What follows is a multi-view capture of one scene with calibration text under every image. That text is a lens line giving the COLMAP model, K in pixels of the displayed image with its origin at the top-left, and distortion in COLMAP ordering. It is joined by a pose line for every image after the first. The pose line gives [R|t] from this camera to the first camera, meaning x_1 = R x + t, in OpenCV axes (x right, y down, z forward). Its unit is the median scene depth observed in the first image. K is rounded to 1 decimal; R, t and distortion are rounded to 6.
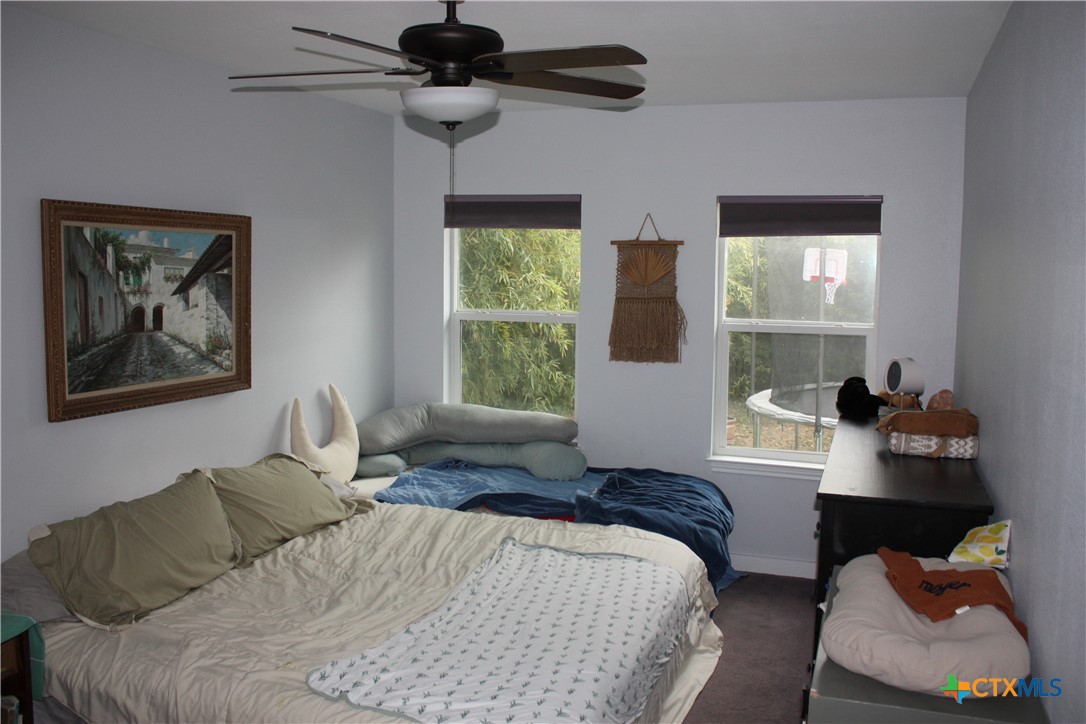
lens RADIAL K [[943.4, 0, 544.0], [0, 943.4, 360.0], [0, 0, 1]] dist [-0.158570, 0.143474]
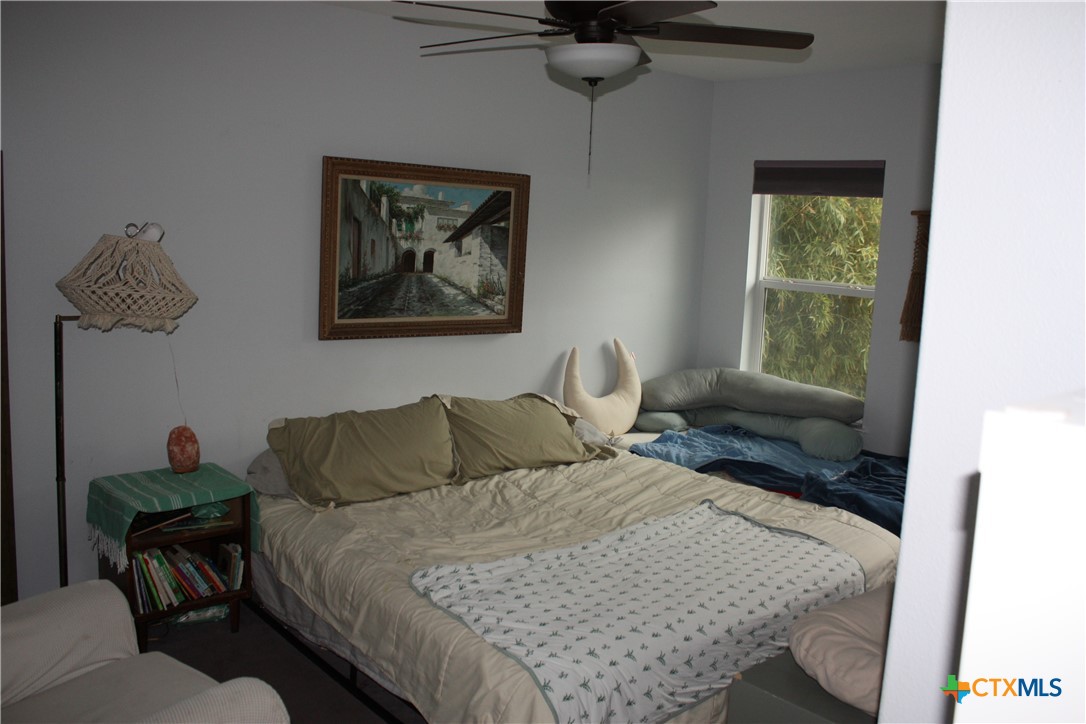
lens RADIAL K [[943.4, 0, 543.8], [0, 943.4, 362.2], [0, 0, 1]] dist [-0.158570, 0.143474]
pose [[0.868730, 0.095990, -0.485894, 0.298576], [-0.083399, 0.995382, 0.047533, 0.012199], [0.488213, -0.000770, 0.872724, 0.052445]]
